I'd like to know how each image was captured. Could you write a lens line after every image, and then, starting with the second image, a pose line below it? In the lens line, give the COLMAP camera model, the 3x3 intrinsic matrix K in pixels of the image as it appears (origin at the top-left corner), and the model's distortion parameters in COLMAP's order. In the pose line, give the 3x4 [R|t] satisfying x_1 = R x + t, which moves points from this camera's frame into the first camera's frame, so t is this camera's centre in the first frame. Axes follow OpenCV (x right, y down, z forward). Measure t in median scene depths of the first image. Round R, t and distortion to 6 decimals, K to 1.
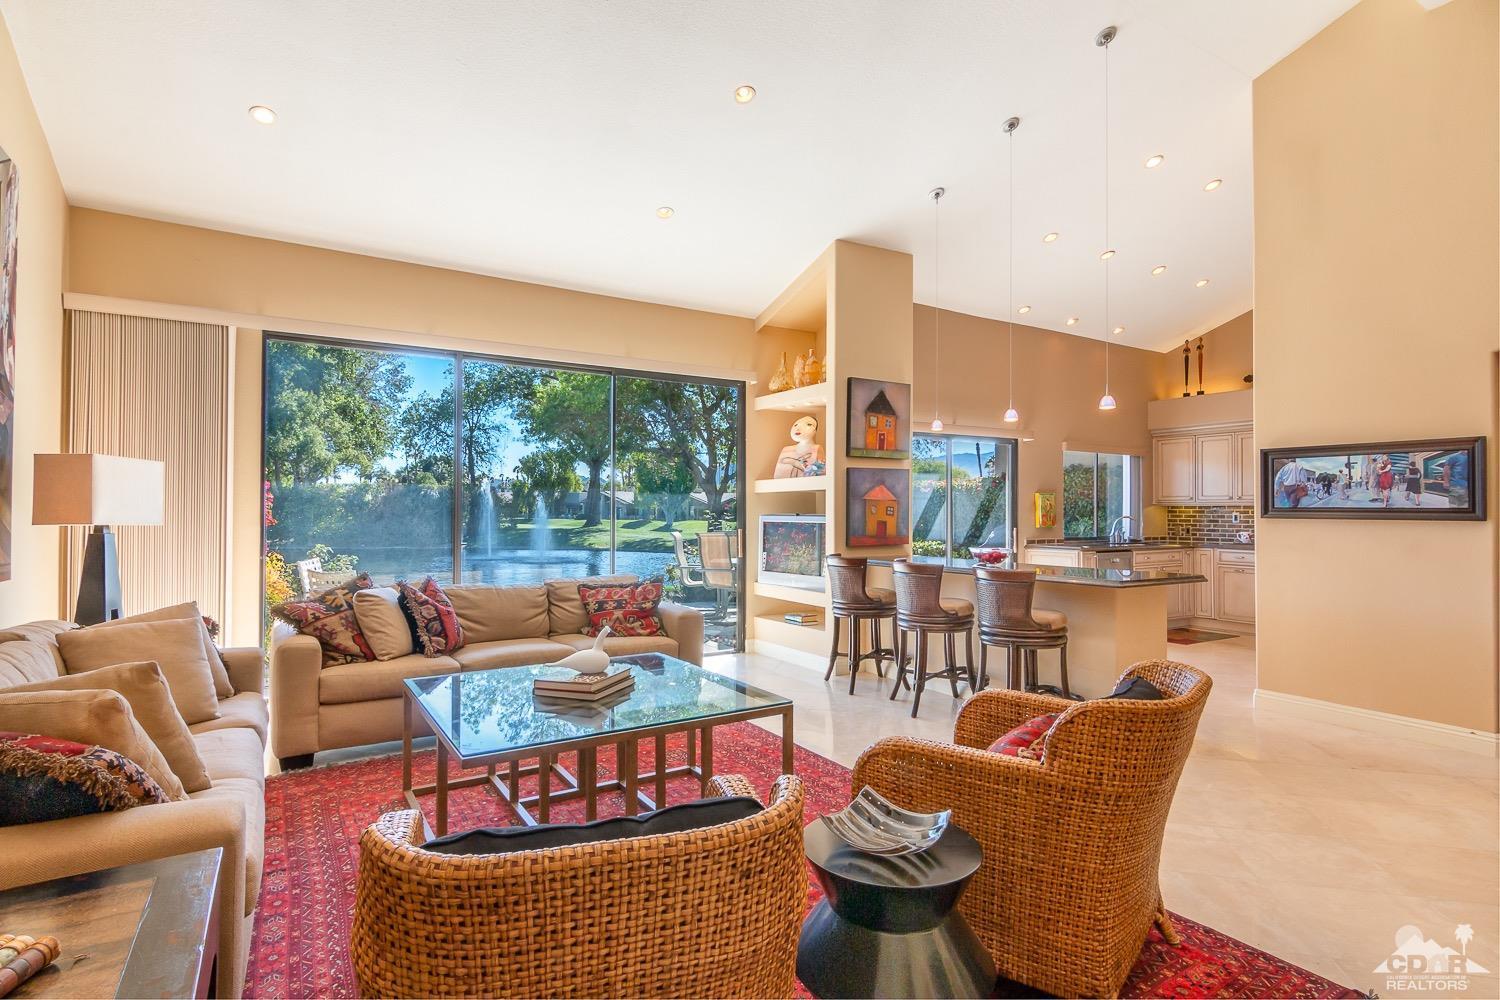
lens RADIAL K [[753.5, 0, 752.0], [0, 753.5, 502.3], [0, 0, 1]] dist [-0.001060, 0.000968]
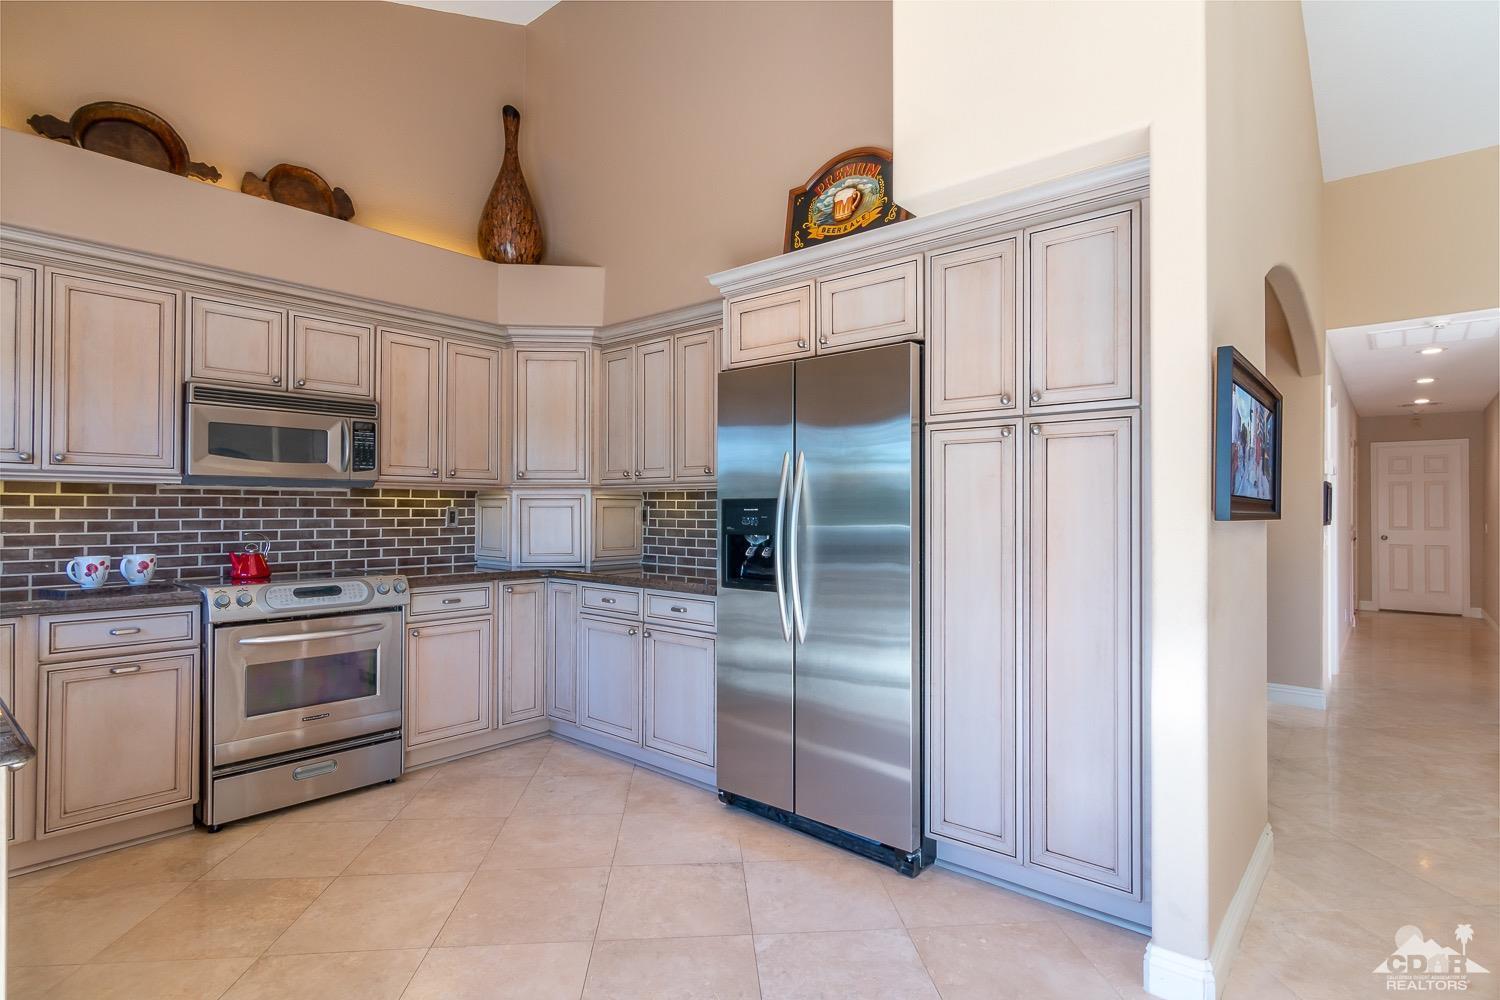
lens RADIAL K [[753.5, 0, 752.0], [0, 753.5, 502.3], [0, 0, 1]] dist [-0.001060, 0.000968]
pose [[-0.303979, 0.003268, 0.952673, 0.206183], [-0.017567, 0.999805, -0.009035, 0.010464], [-0.952517, -0.019482, -0.303862, 0.741906]]
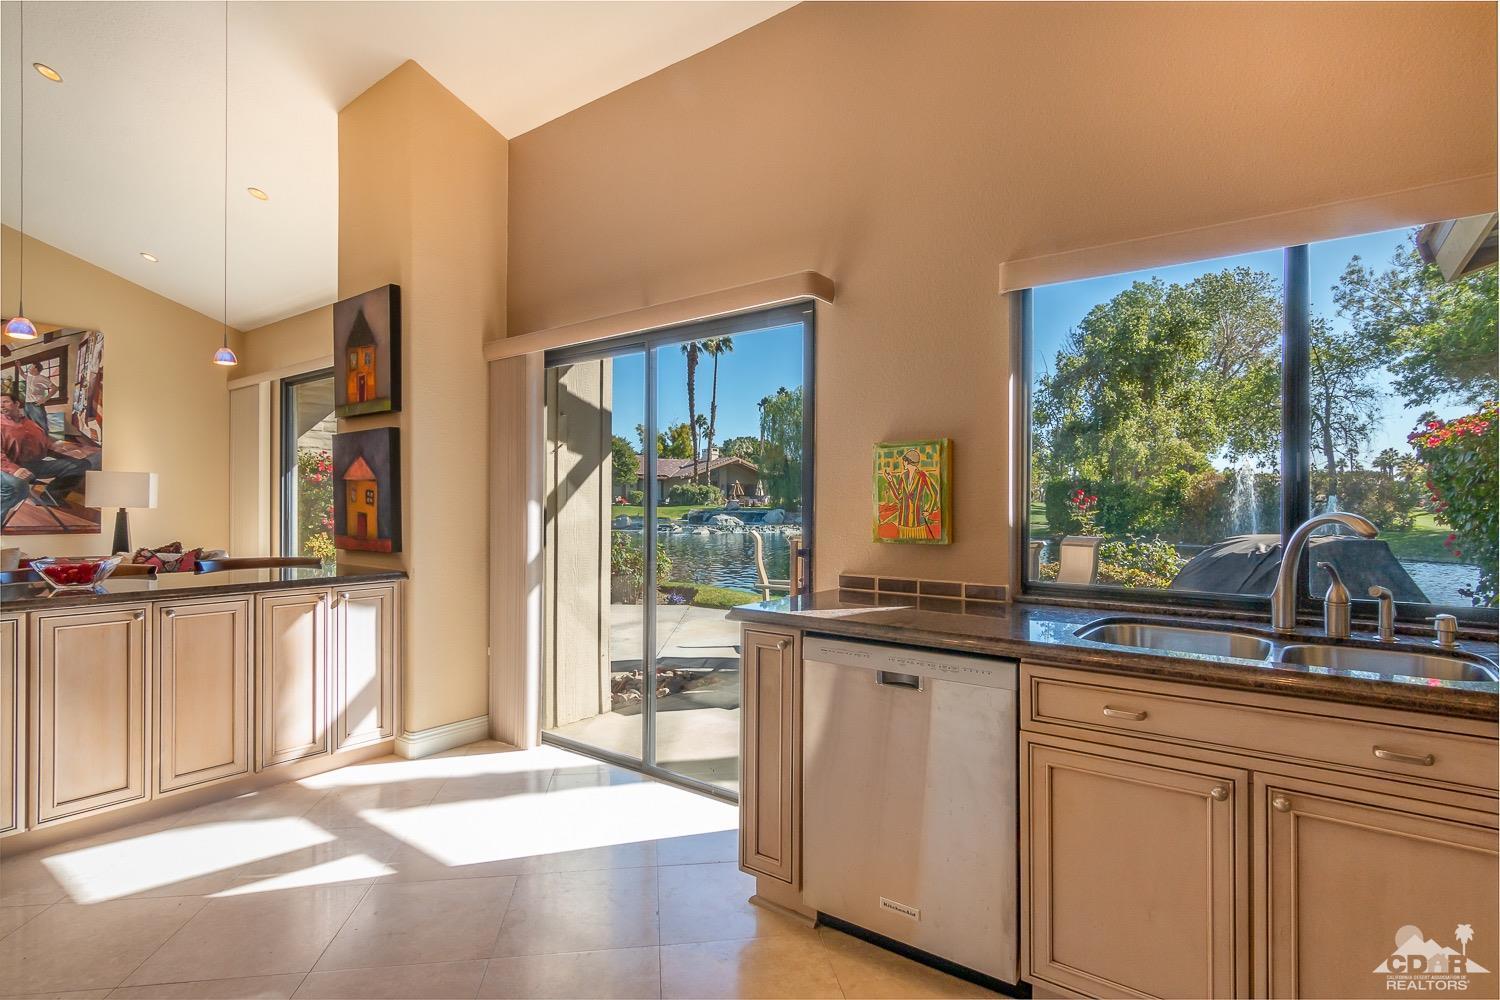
lens RADIAL K [[753.6, 0, 745.6], [0, 753.6, 504.3], [0, 0, 1]] dist [-0.001251, 0.000343]
pose [[0.369983, -0.000181, -0.929039, 0.604324], [0.008653, 0.999957, 0.003251, 0.012381], [0.928998, -0.009242, 0.369969, 0.728121]]
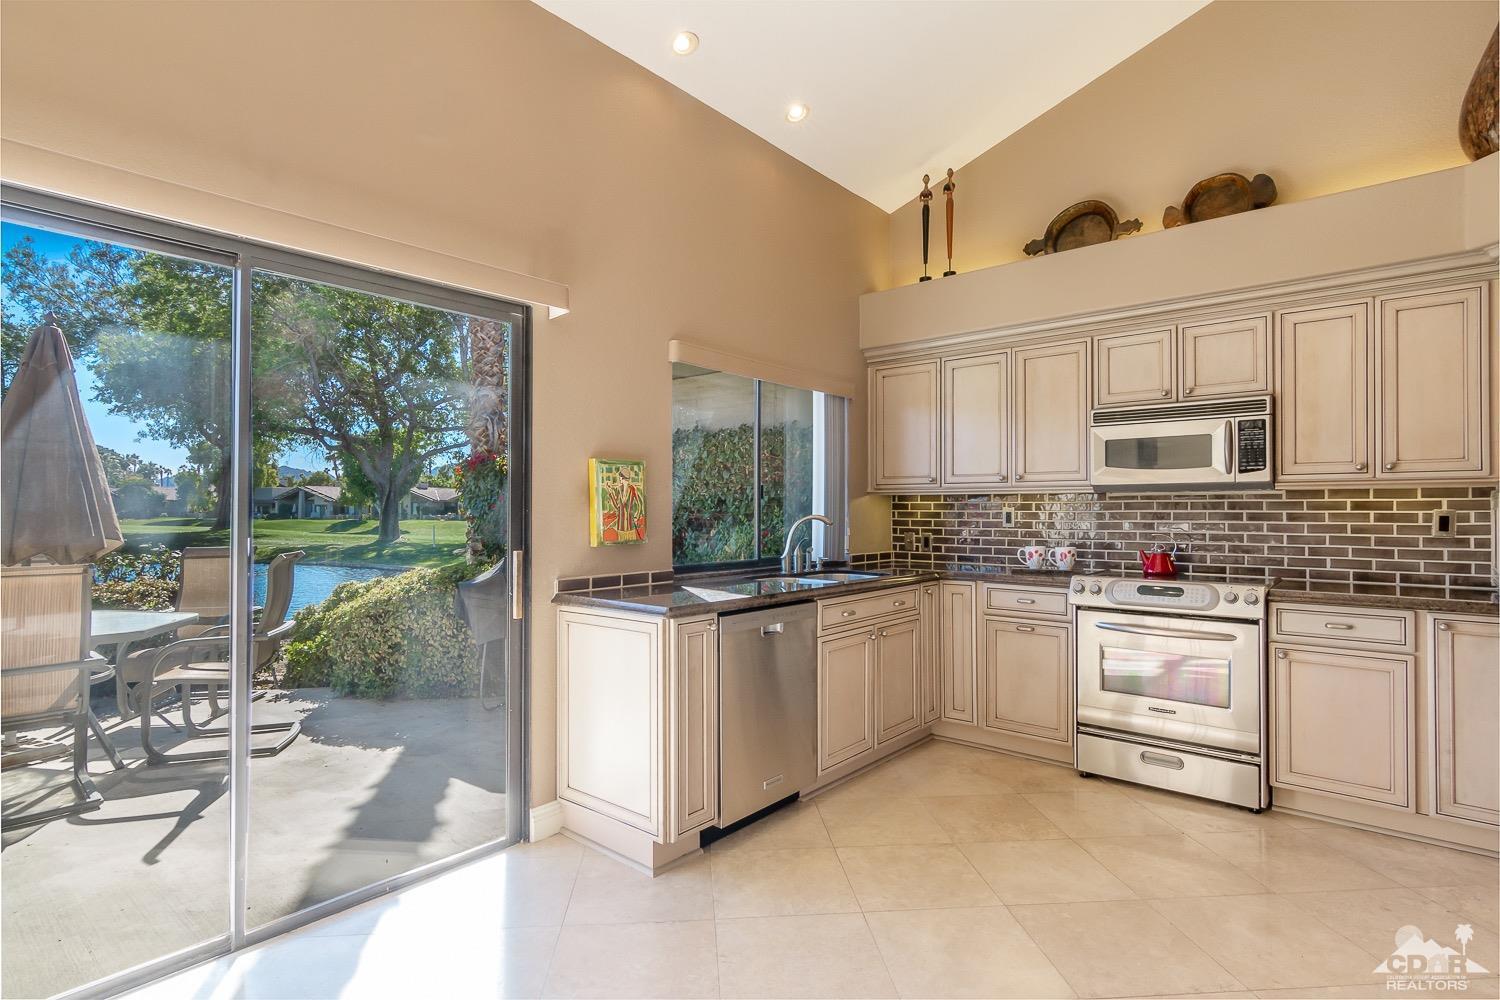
lens RADIAL K [[753.5, 0, 752.0], [0, 753.5, 502.3], [0, 0, 1]] dist [-0.001060, 0.000968]
pose [[0.951082, -0.000277, 0.308938, 0.298811], [-0.000647, 0.999996, 0.002888, 0.008000], [-0.308937, -0.002946, 0.951078, 0.535880]]
